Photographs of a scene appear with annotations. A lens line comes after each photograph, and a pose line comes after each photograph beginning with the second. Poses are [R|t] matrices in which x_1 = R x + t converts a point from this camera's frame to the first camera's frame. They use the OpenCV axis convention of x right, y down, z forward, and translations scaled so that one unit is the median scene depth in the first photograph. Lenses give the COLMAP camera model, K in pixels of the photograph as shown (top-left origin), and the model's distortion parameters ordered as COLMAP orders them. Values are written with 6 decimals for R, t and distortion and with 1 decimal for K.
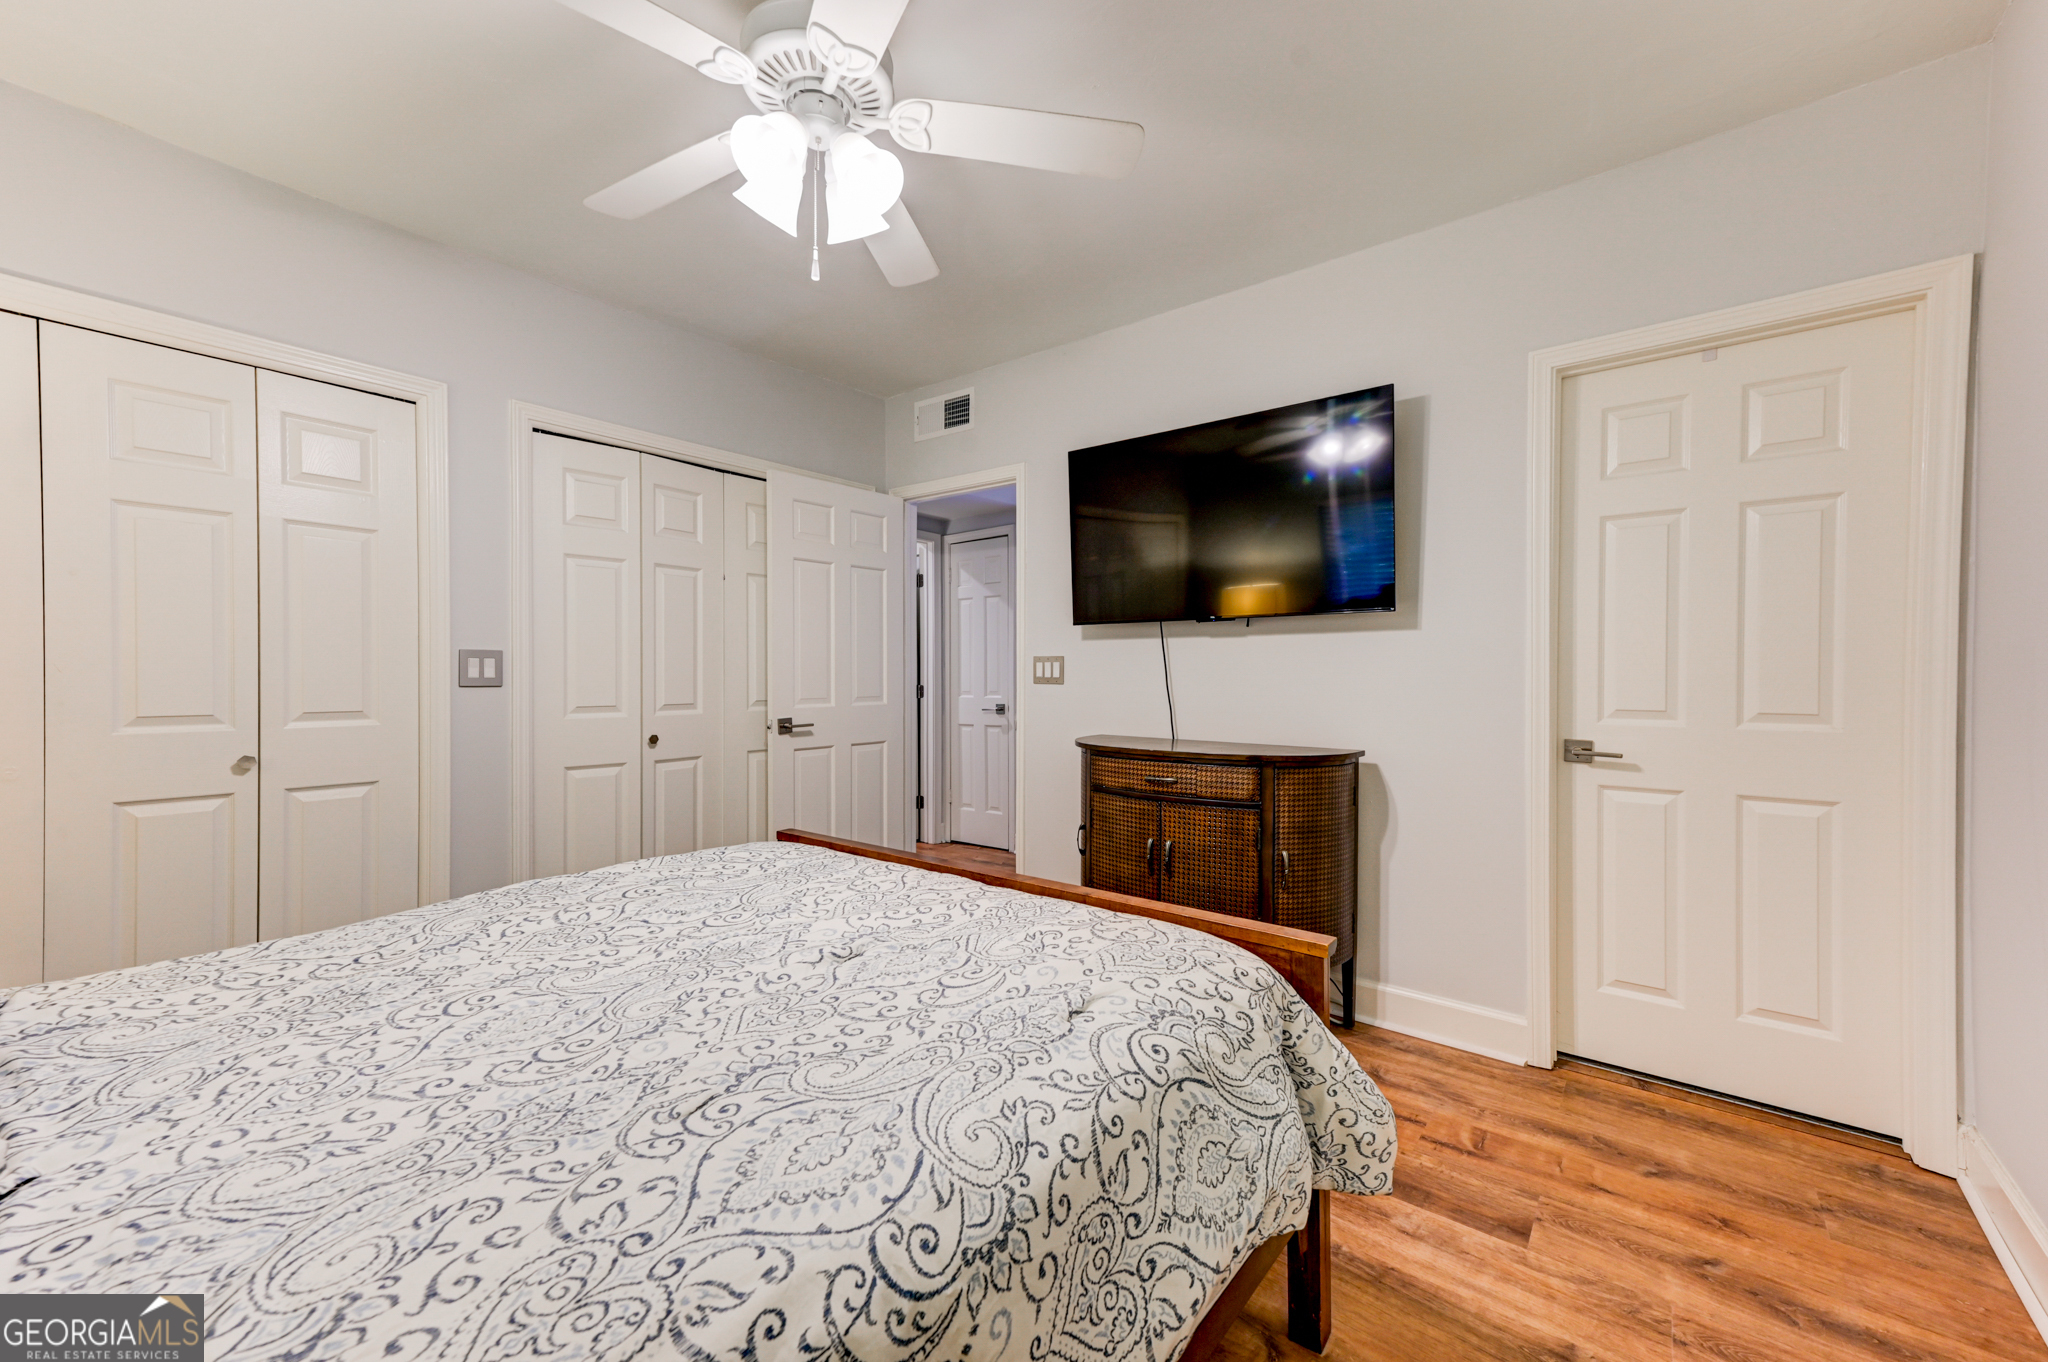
lens RADIAL K [[803.7, 0, 1015.8], [0, 803.7, 683.4], [0, 0, 1]] dist [0.024097, 0.000299]
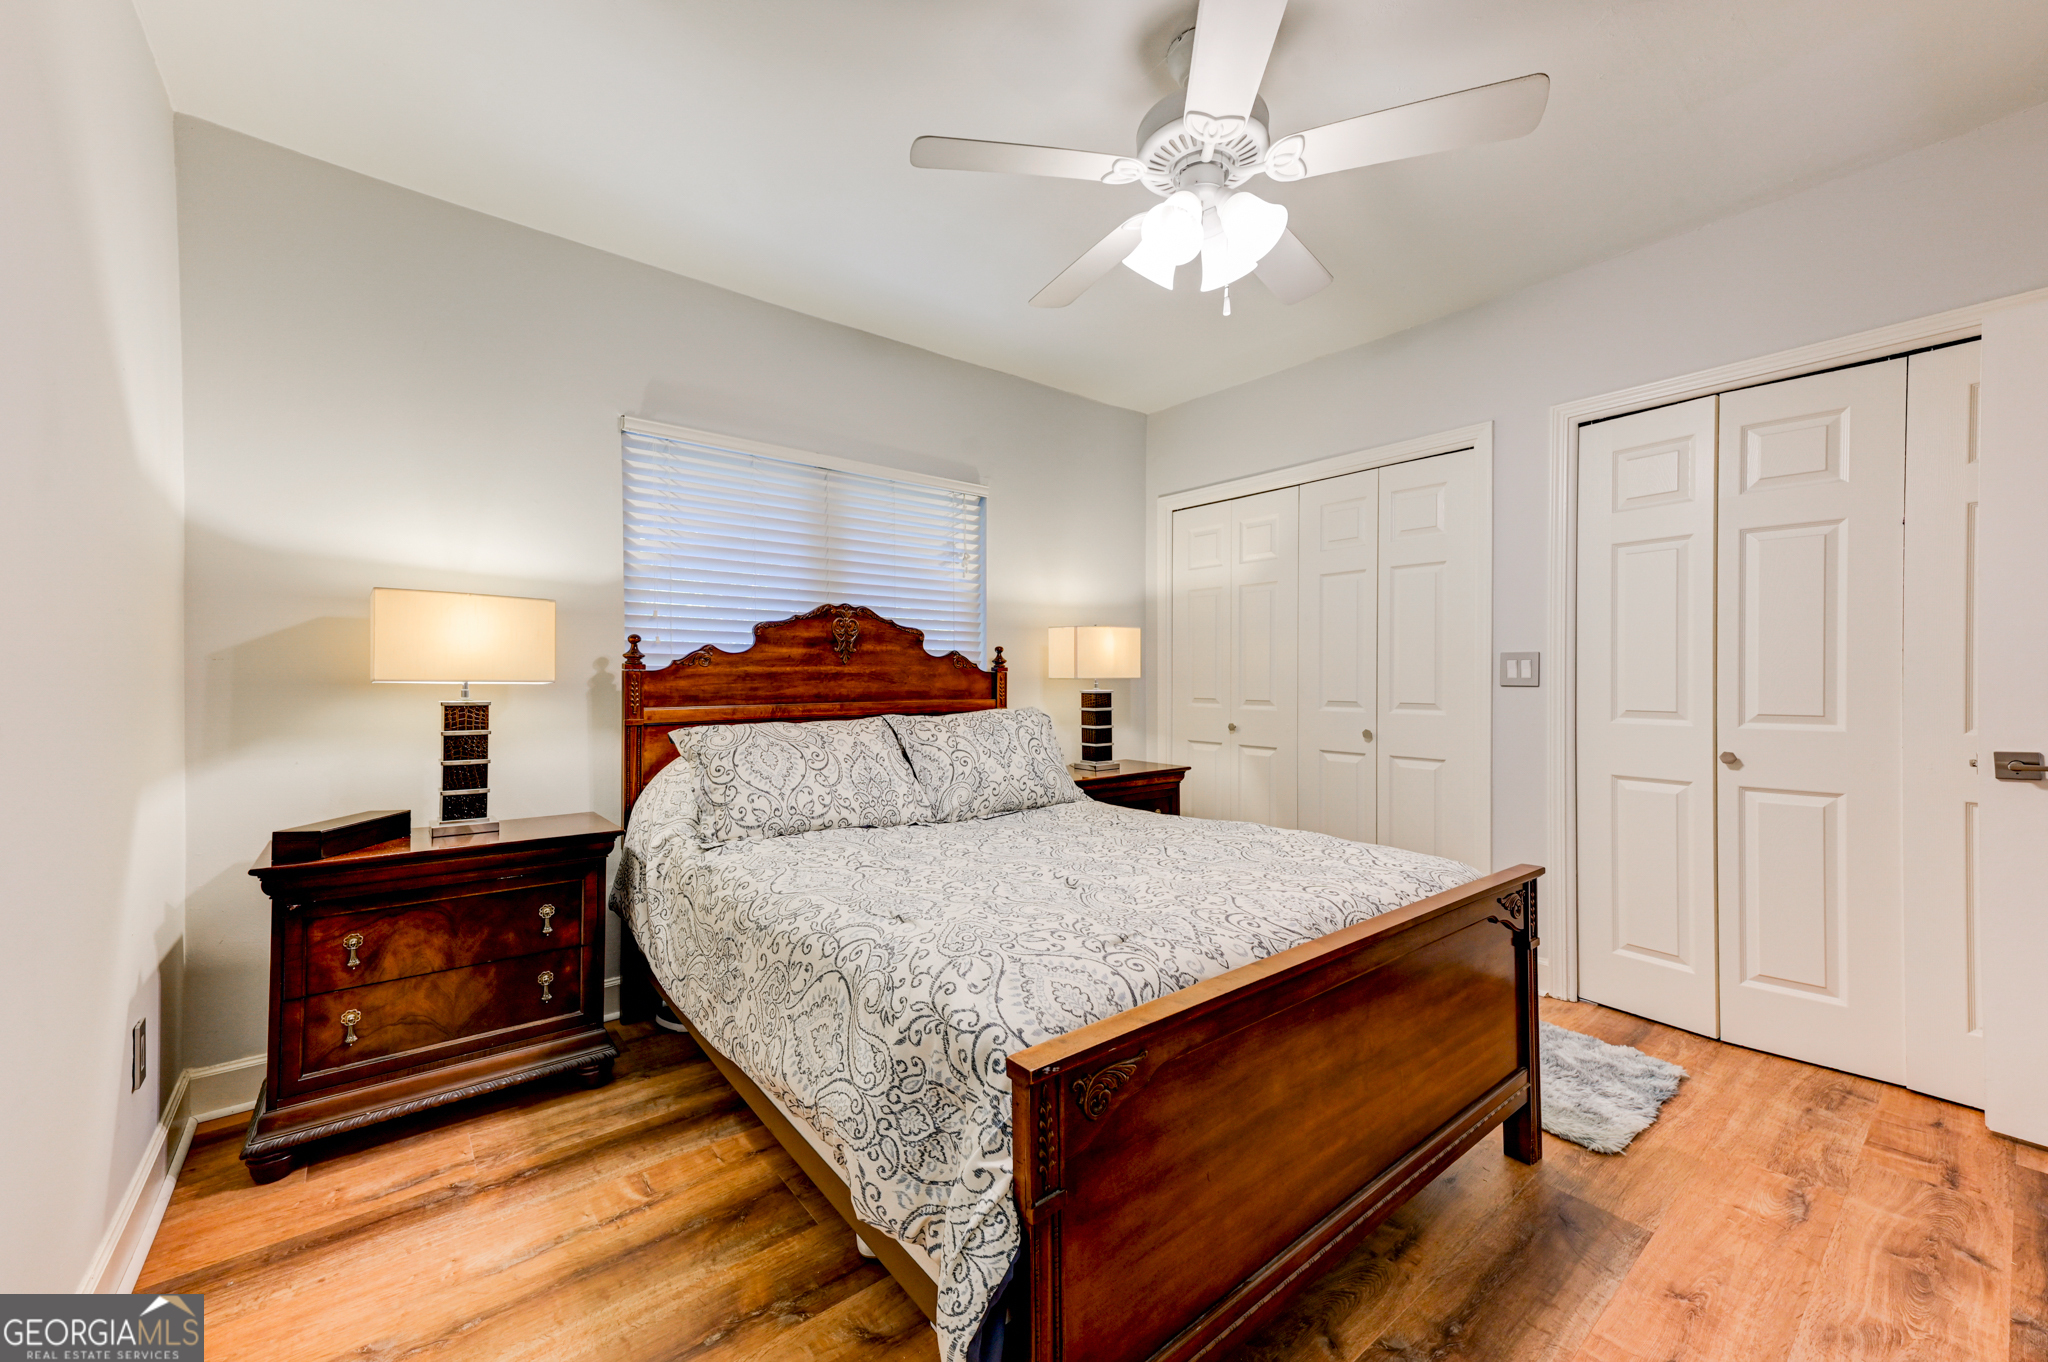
lens RADIAL K [[803.7, 0, 1015.8], [0, 803.7, 683.4], [0, 0, 1]] dist [0.024097, 0.000299]
pose [[-0.217255, 0.006027, -0.976096, 0.674106], [-0.010496, 0.999909, 0.008511, -0.002680], [0.976058, 0.012094, -0.217172, 0.732745]]
